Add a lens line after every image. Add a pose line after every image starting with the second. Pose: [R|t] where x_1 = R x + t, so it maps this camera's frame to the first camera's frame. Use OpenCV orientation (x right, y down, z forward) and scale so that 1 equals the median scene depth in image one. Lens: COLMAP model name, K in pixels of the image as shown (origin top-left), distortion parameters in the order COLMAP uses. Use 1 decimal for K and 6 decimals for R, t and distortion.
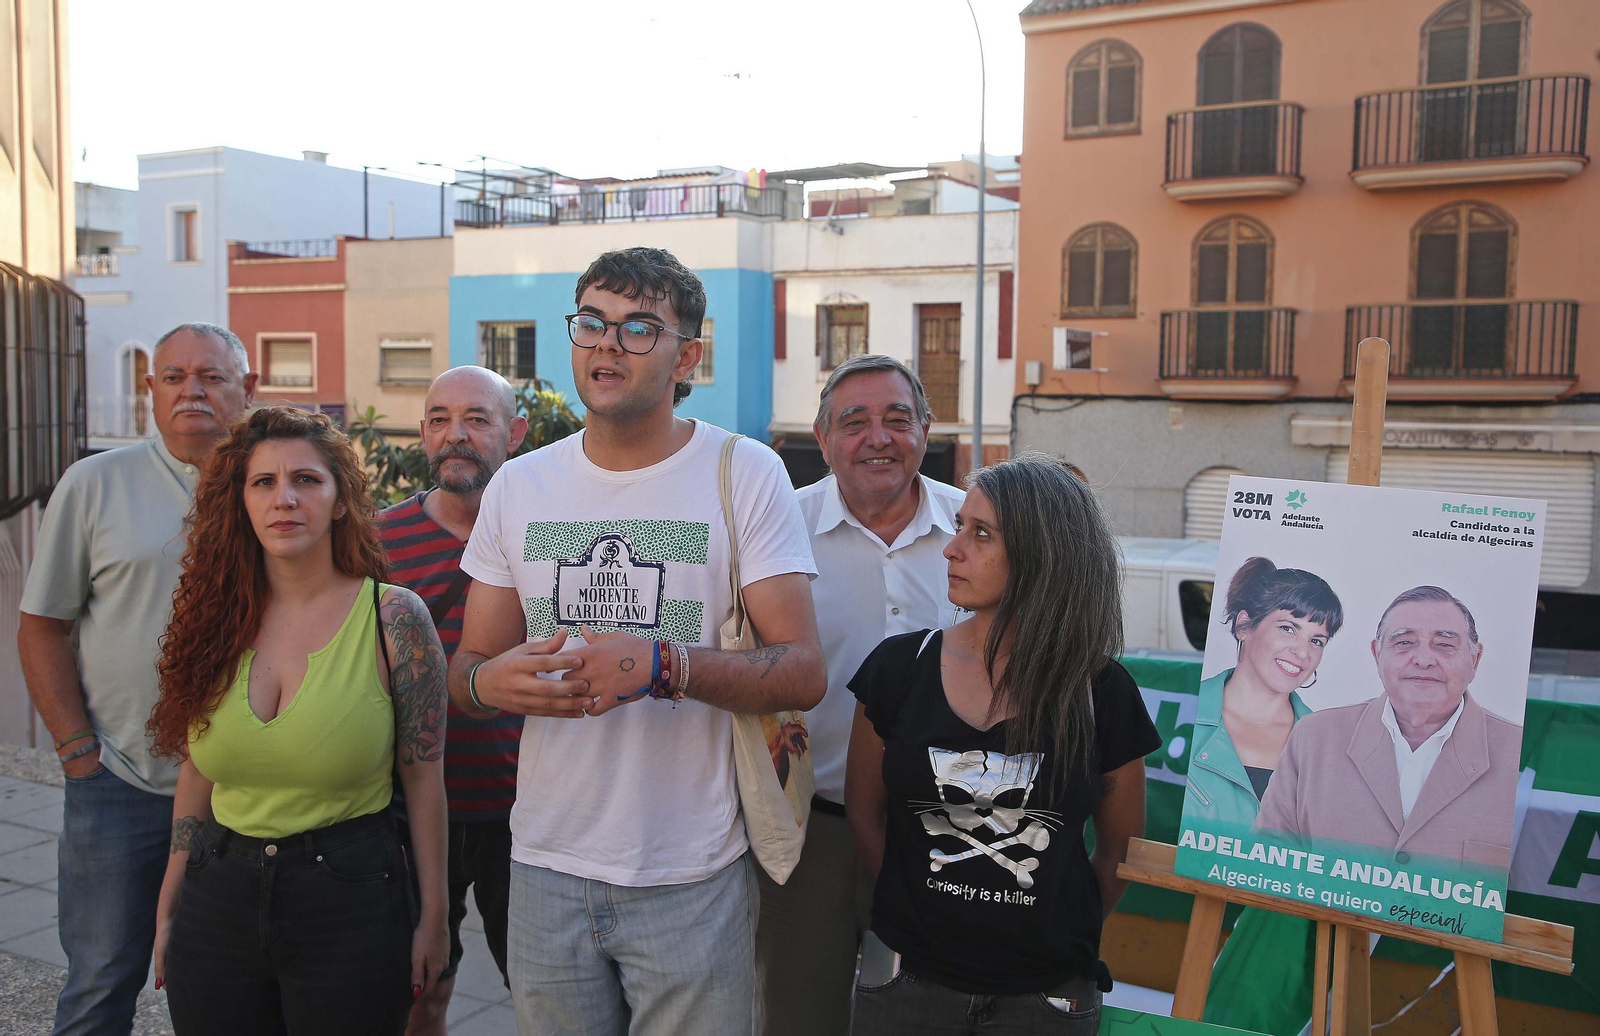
lens RADIAL K [[1511.0, 0, 789.6], [0, 1511.0, 484.3], [0, 0, 1]] dist [0.034445, 0.027823]
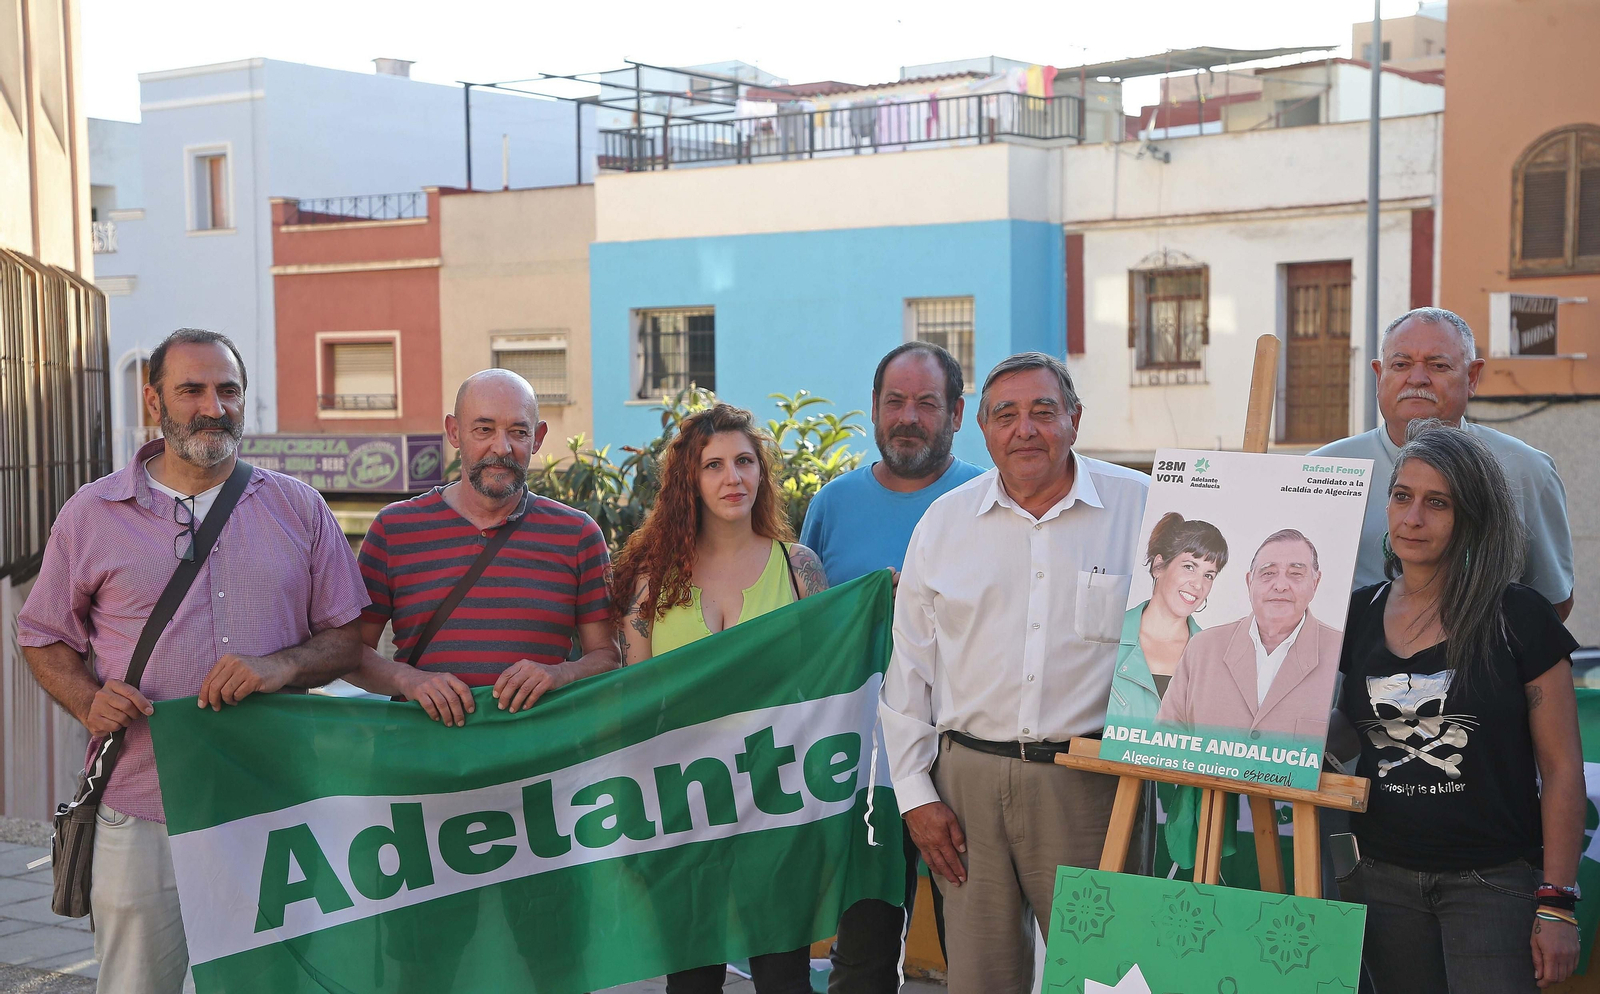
lens RADIAL K [[2463.0, 0, 817.0], [0, 2463.0, 554.0], [0, 0, 1]] dist [0.226496, 0.038067]
pose [[0.990855, -0.012465, -0.134354, 0.031000], [0.012126, 0.999921, -0.003338, 0.009062], [0.134385, 0.001678, 0.990928, -0.112655]]
